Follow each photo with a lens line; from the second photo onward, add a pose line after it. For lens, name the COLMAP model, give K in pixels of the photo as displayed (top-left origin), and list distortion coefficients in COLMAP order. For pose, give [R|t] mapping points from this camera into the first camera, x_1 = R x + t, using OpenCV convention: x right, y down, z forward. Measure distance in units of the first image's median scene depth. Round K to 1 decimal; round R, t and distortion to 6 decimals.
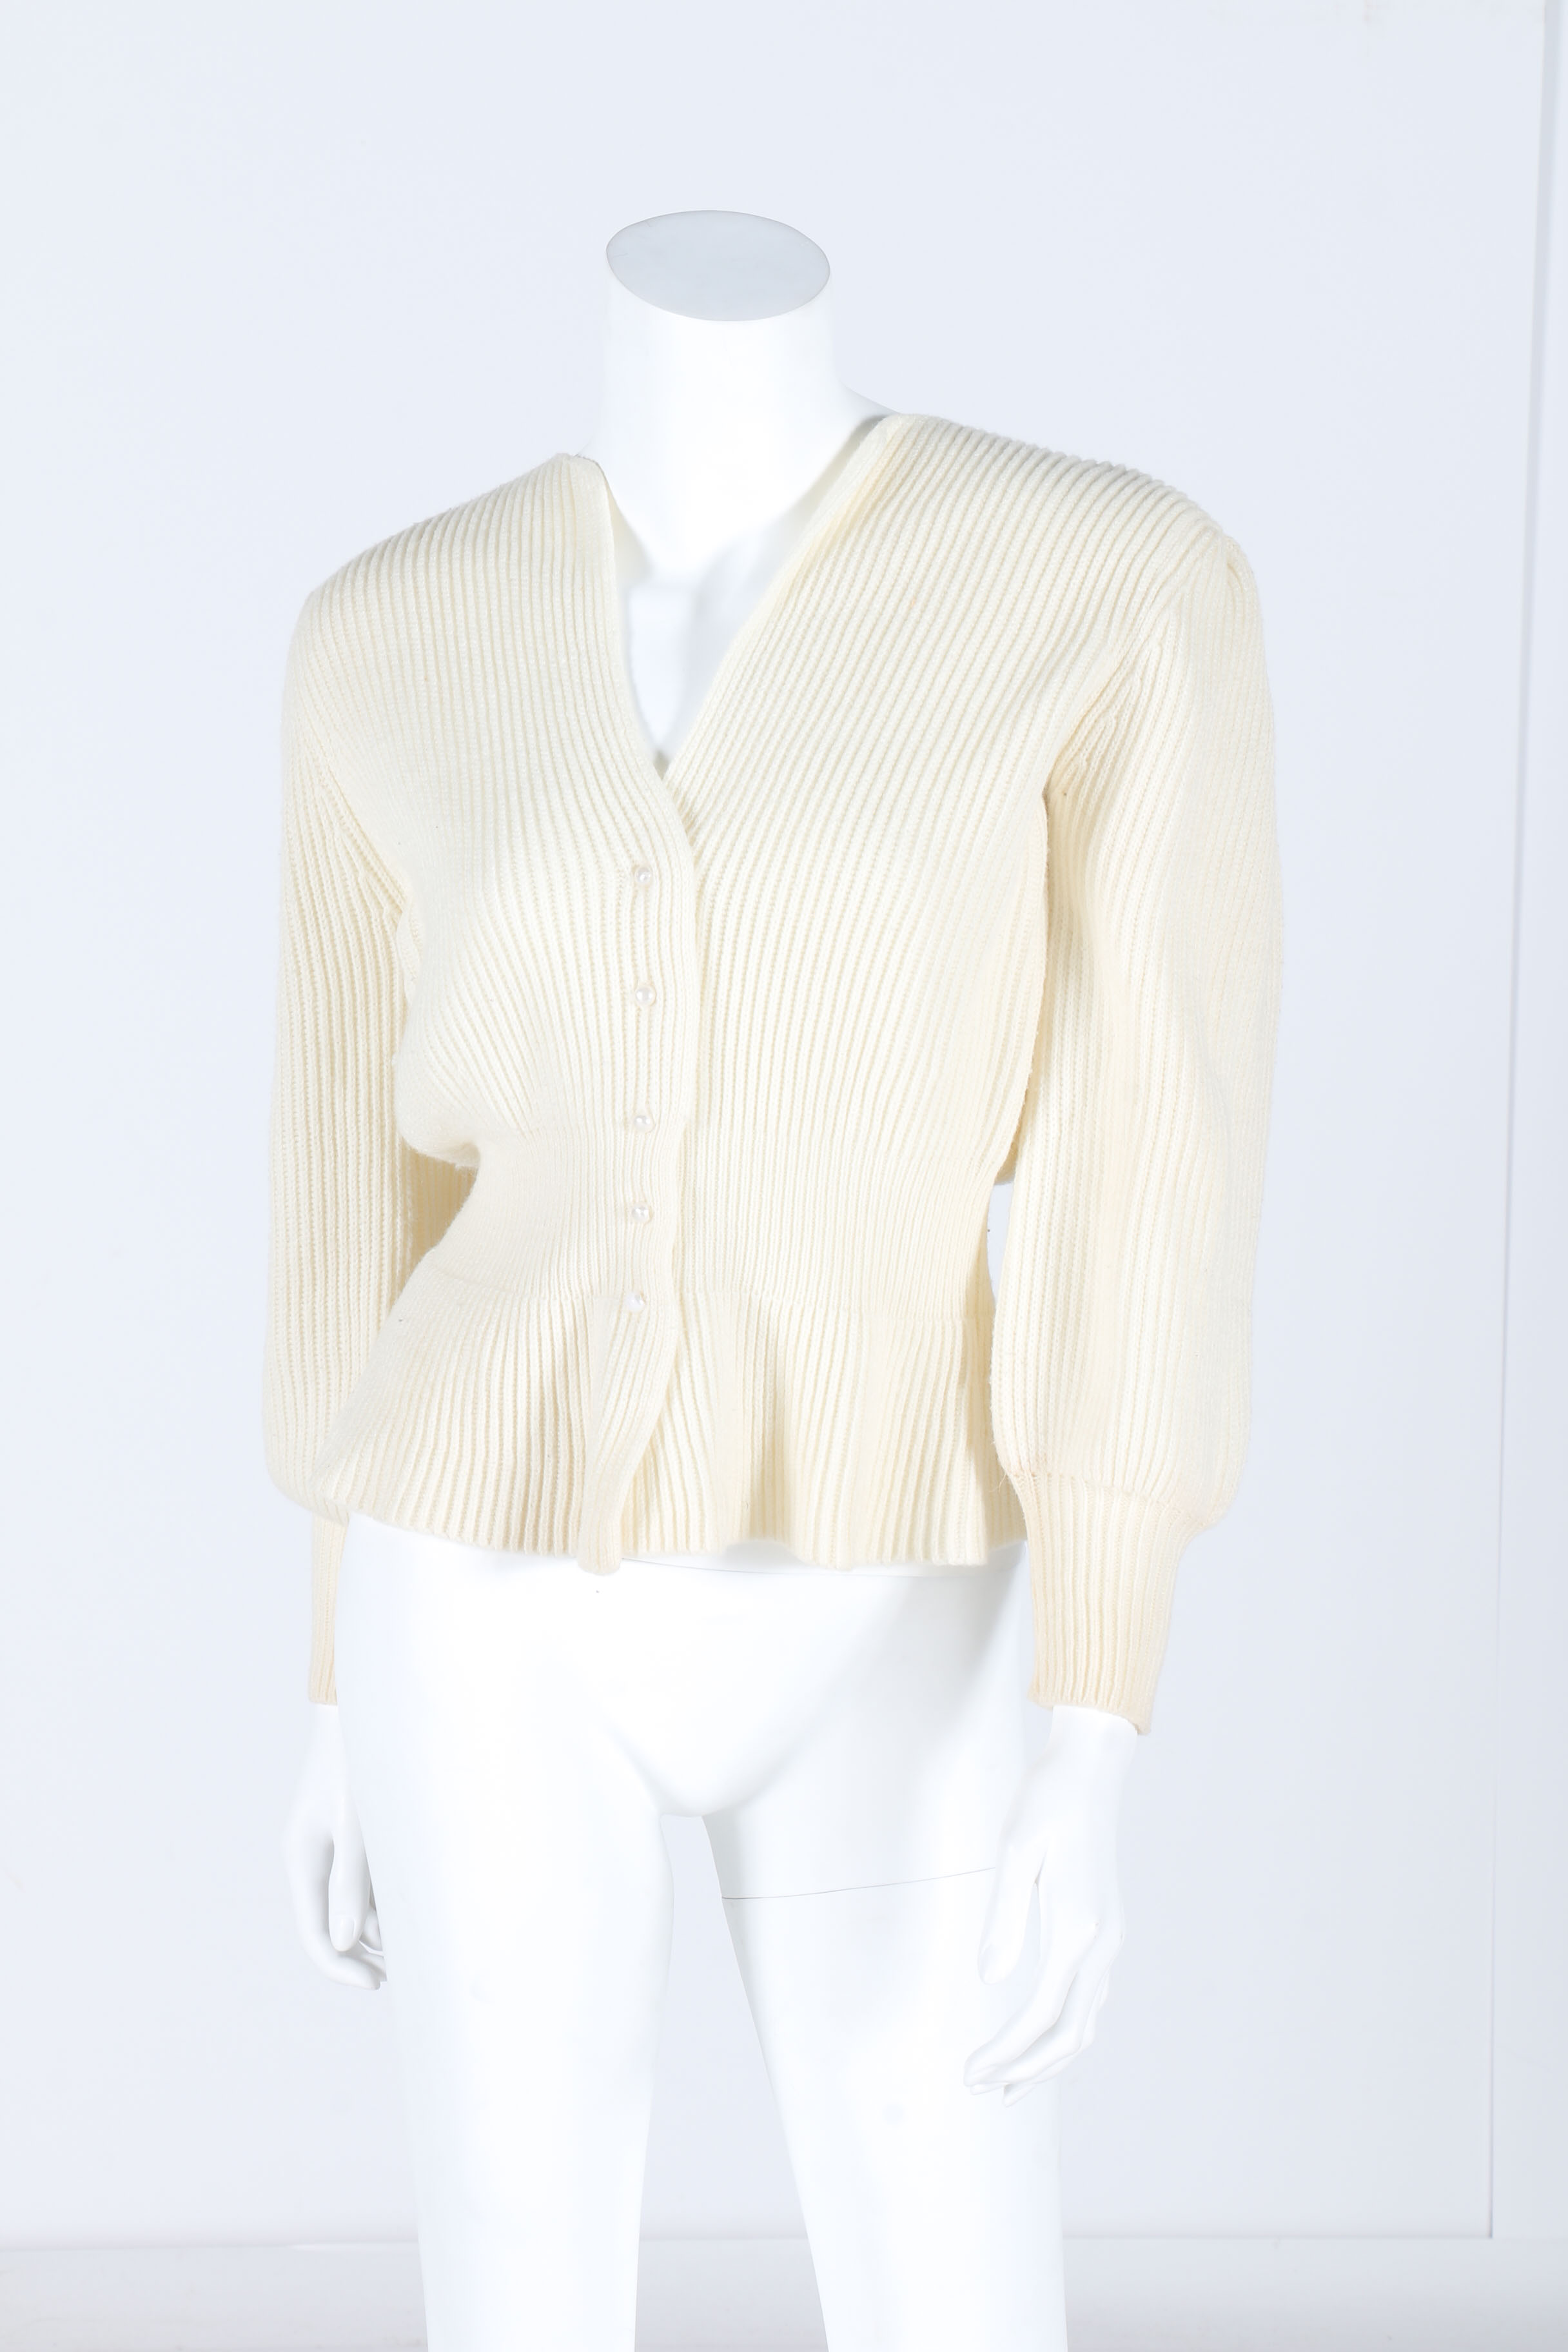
lens RADIAL K [[7052.8, 0, 775.0], [0, 7052.8, 1172.3], [0, 0, 1]] dist [0.562680, 0.000000]
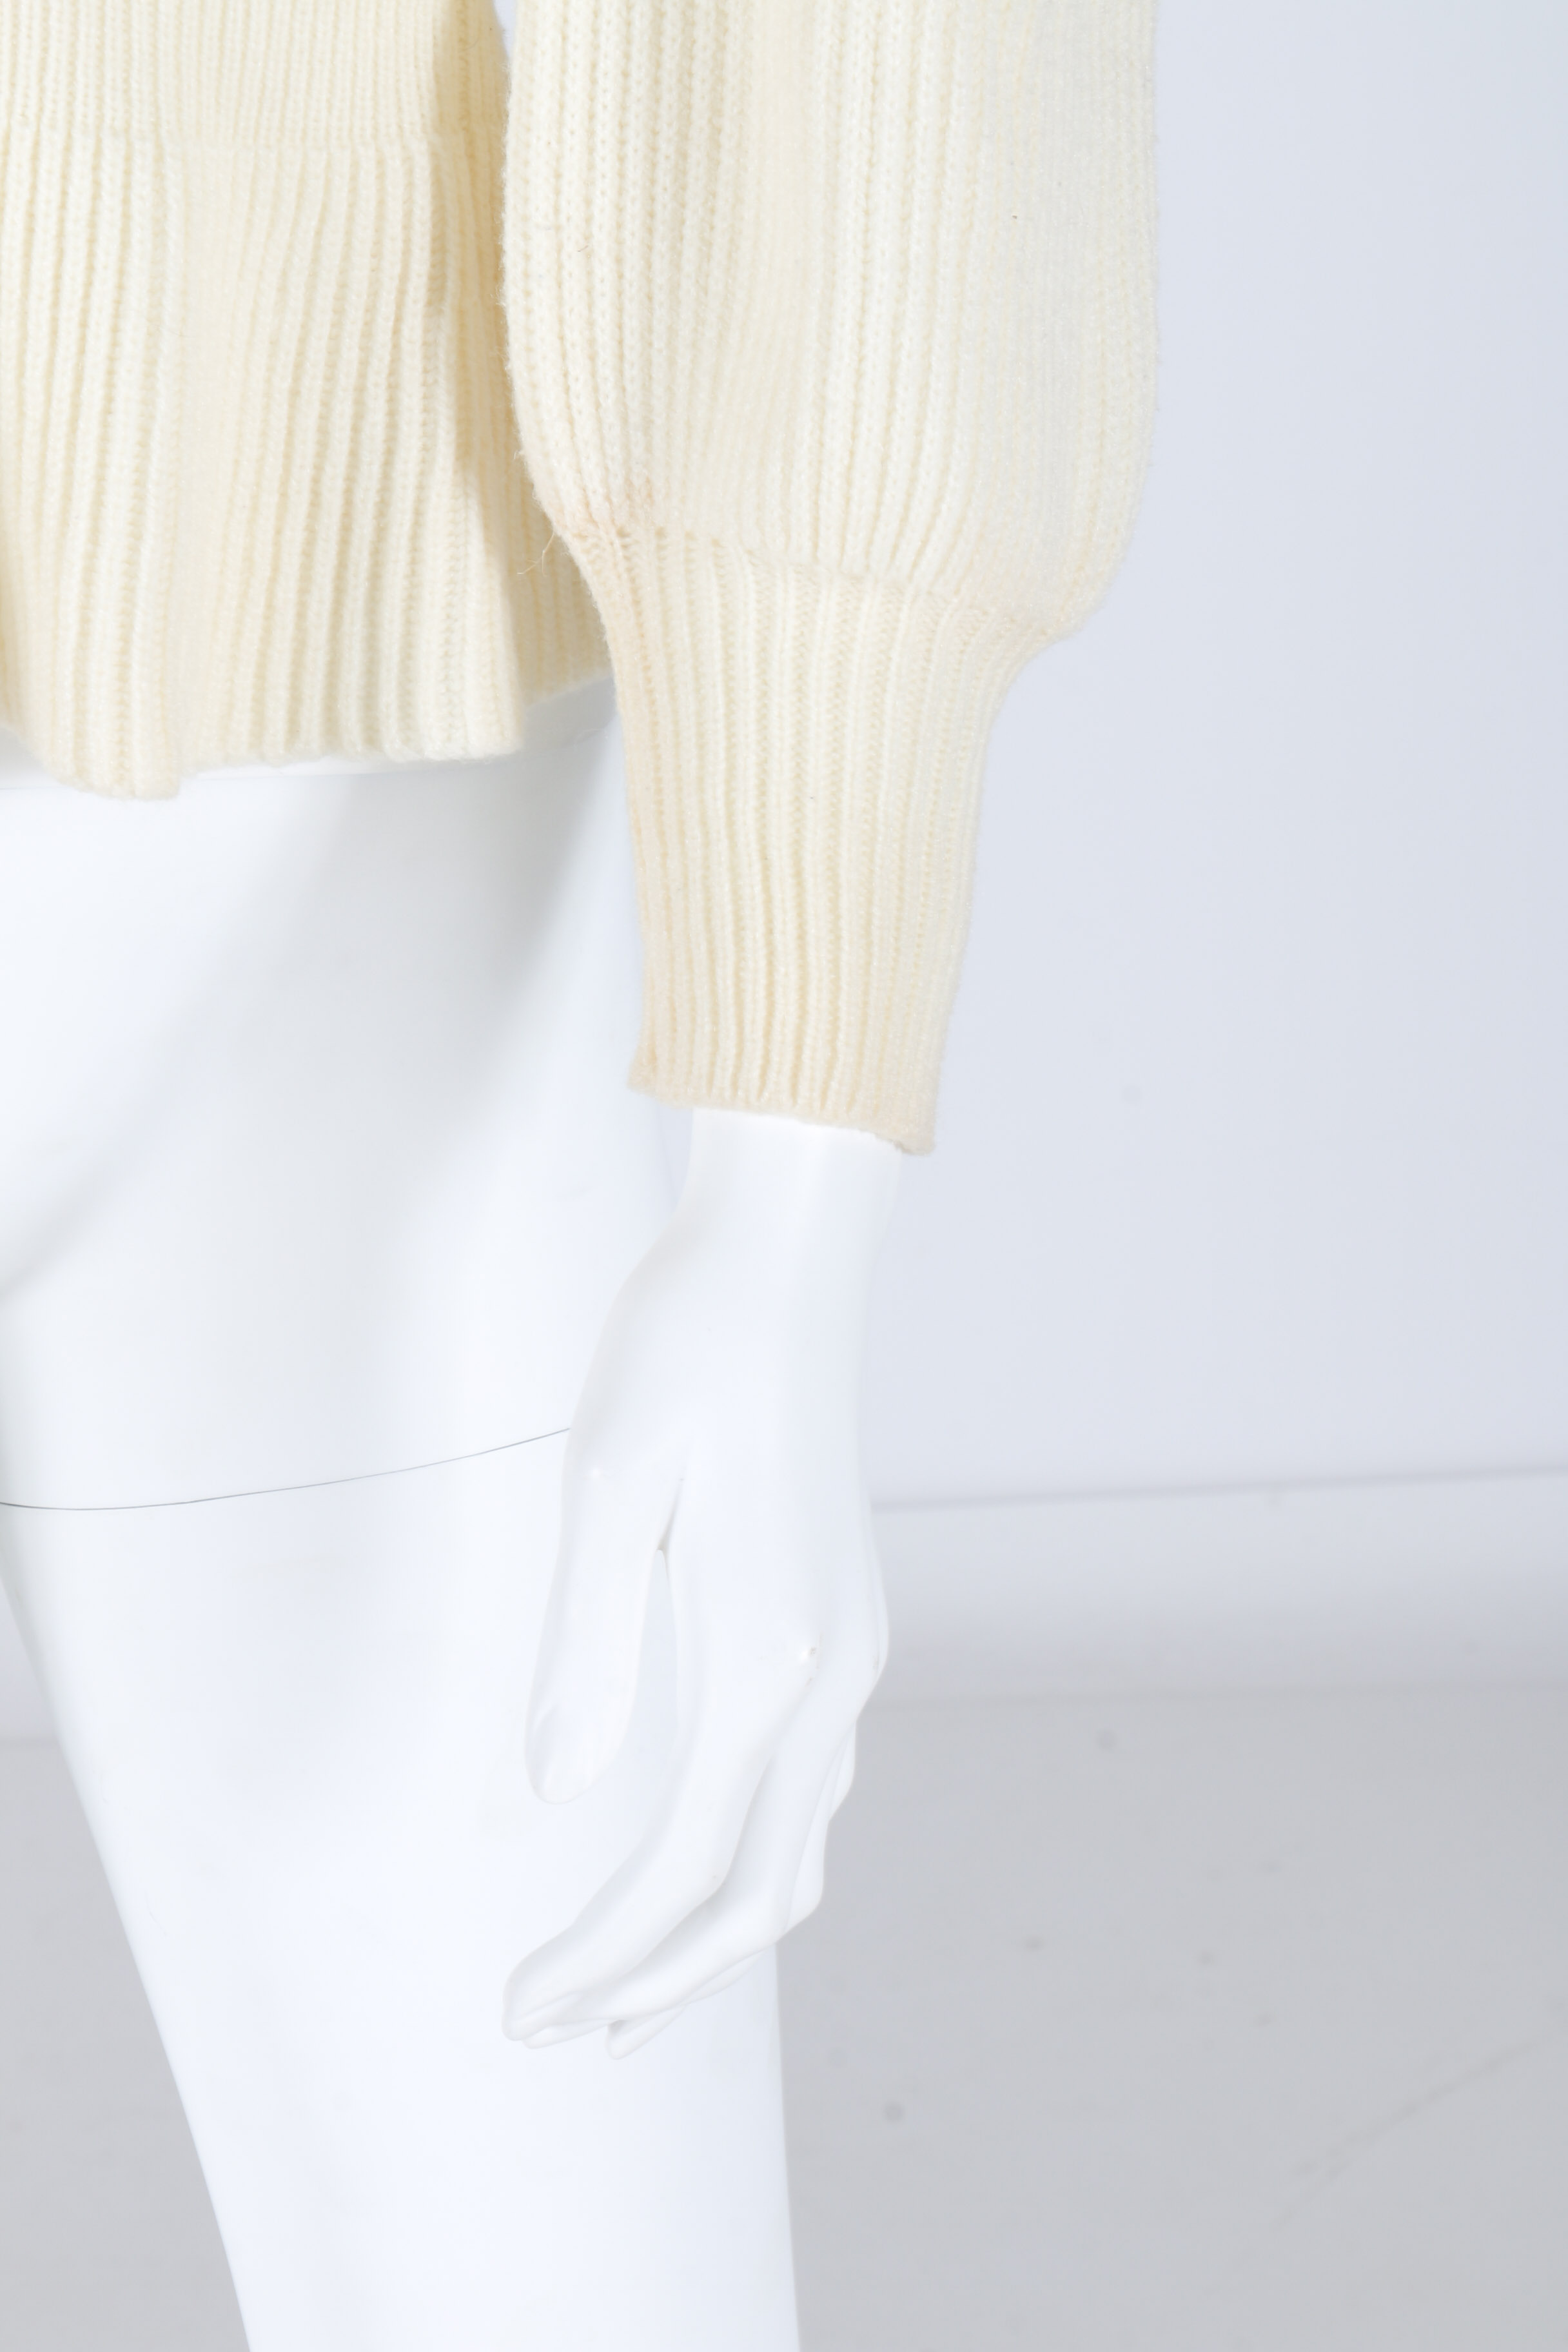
lens RADIAL K [[8999.1, 0, 779.0], [0, 8999.1, 1183.6], [0, 0, 1]] dist [0.892133, 0.000000]
pose [[0.998807, -0.046918, 0.013510, 0.037019], [0.043890, 0.984024, 0.172540, -0.009093], [-0.021389, -0.171741, 0.984910, 0.489766]]
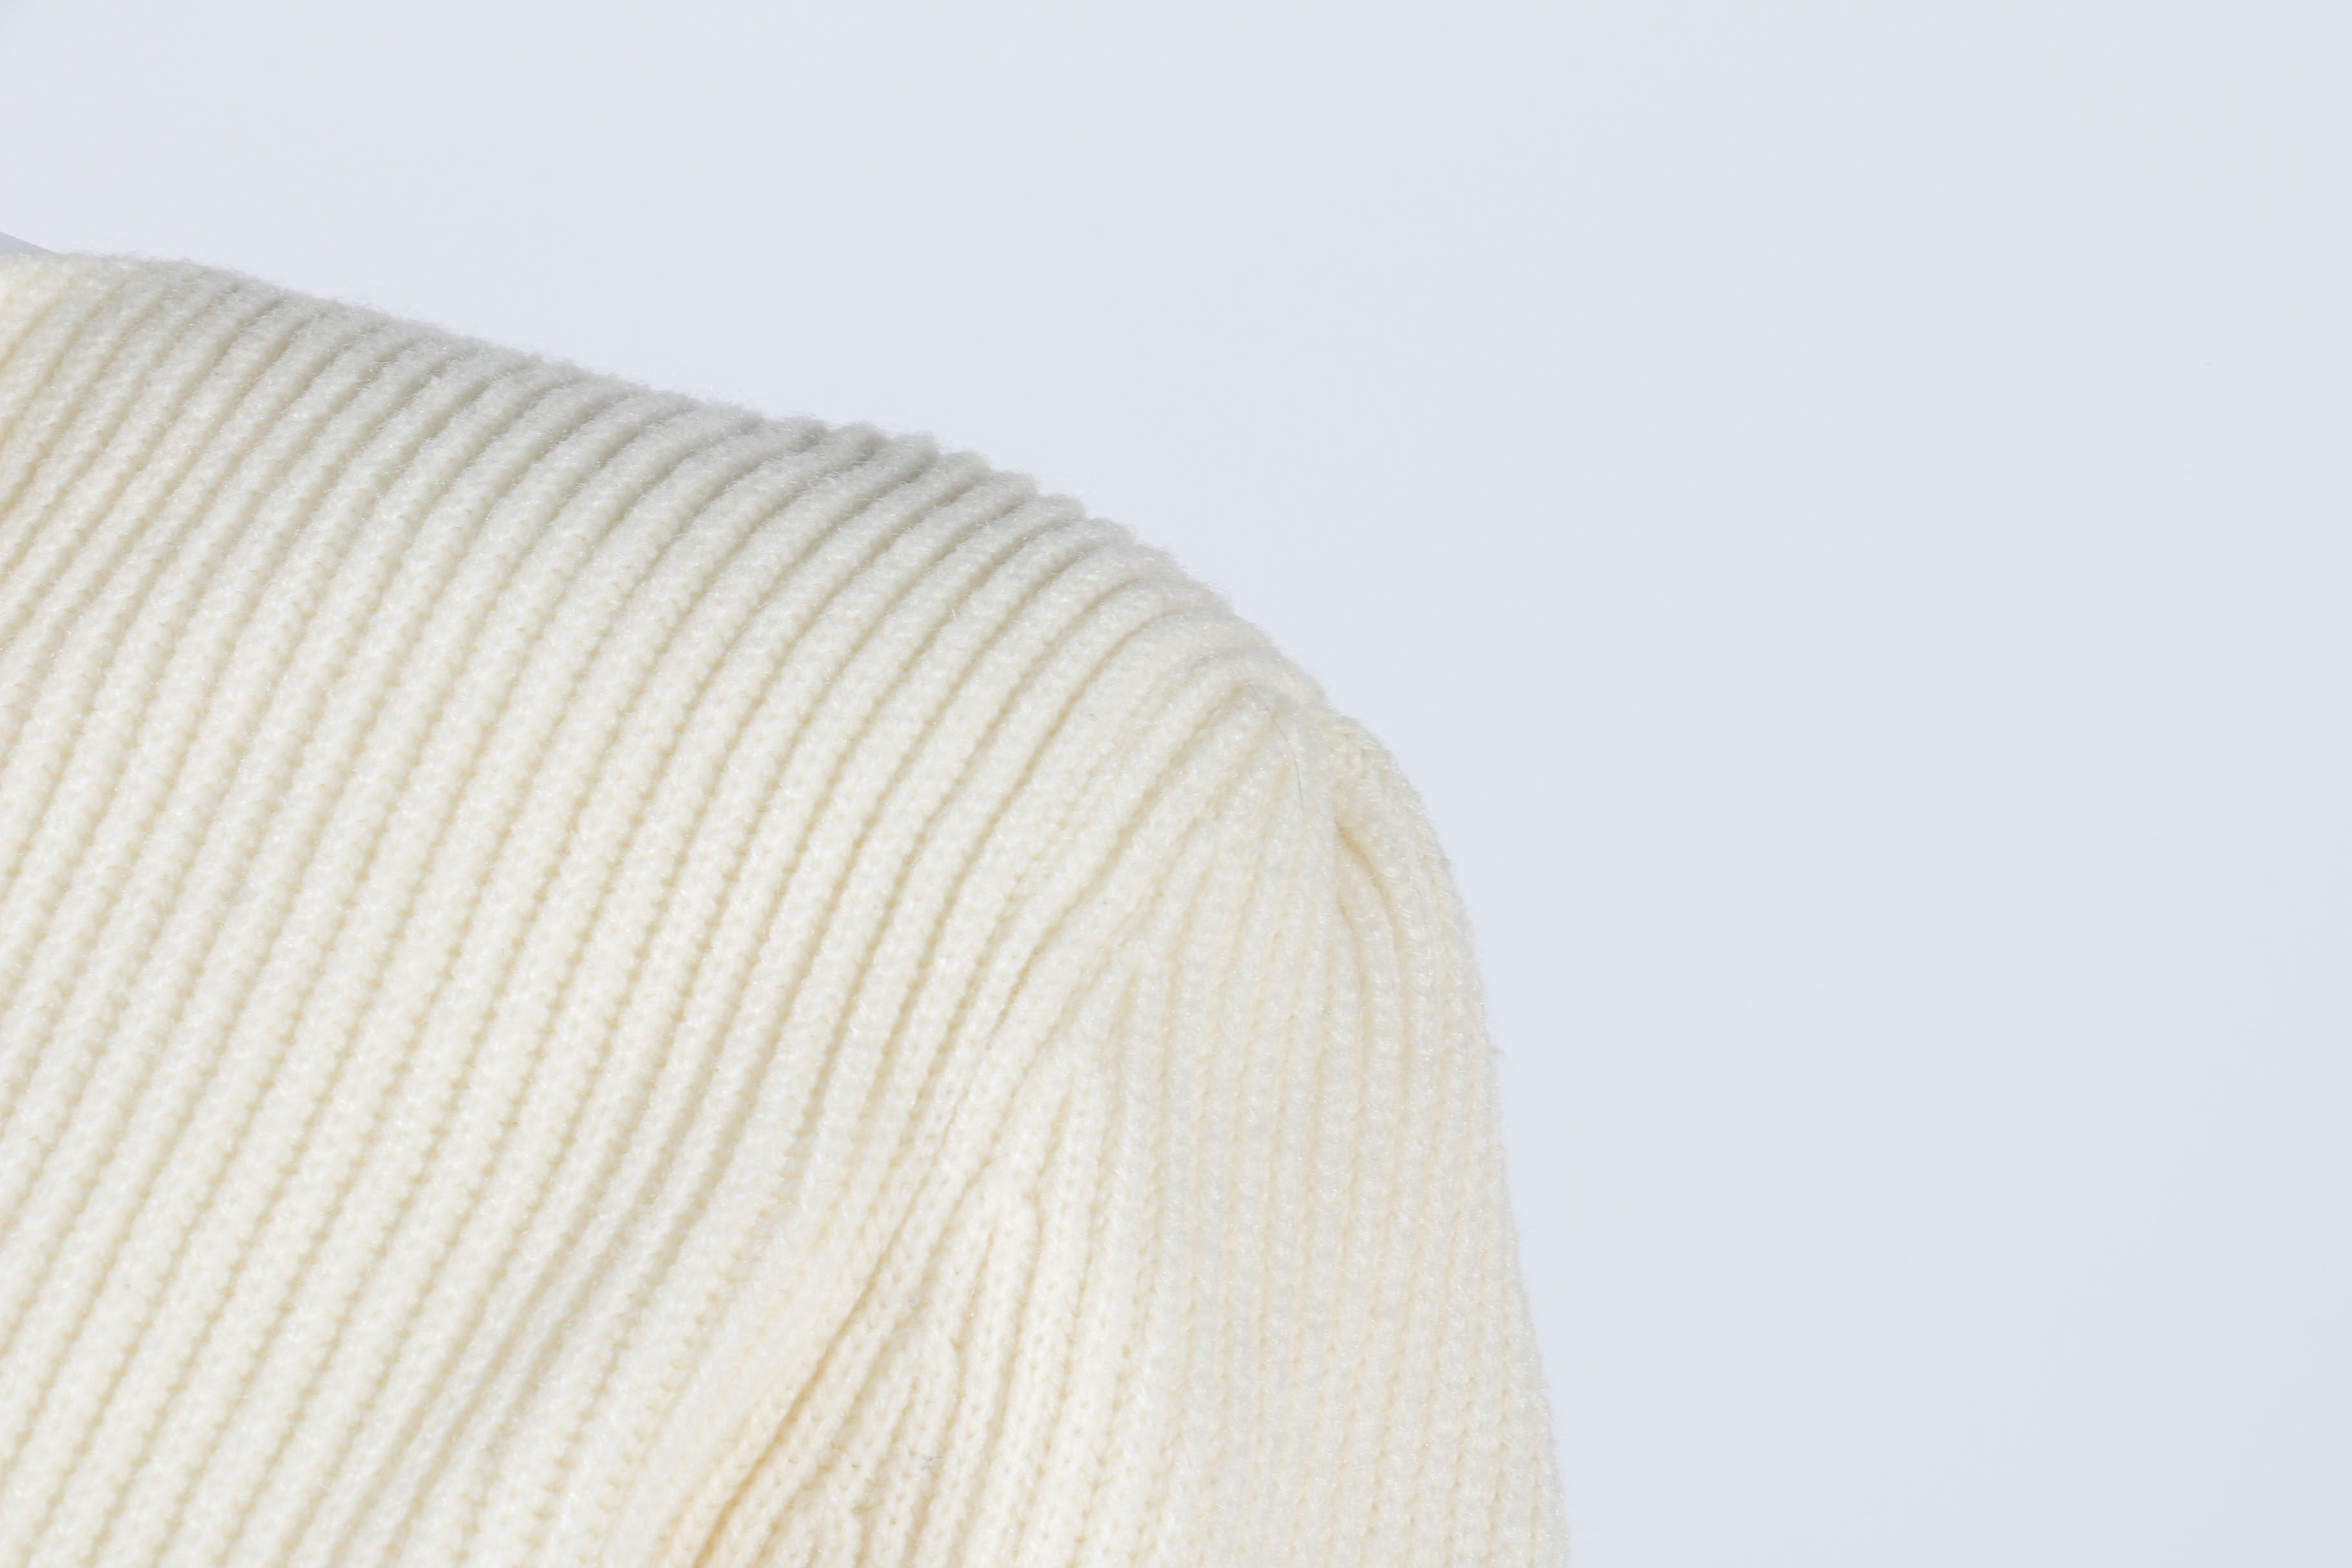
lens RADIAL K [[9995.4, 0, 1176.7], [0, 9995.4, 784.5], [0, 0, 1]] dist [0.809039, 0.000000]
pose [[0.999020, -0.030602, -0.031974, 0.070048], [0.029137, 0.998547, -0.045330, -0.072757], [0.033315, 0.044354, 0.998460, 0.664212]]
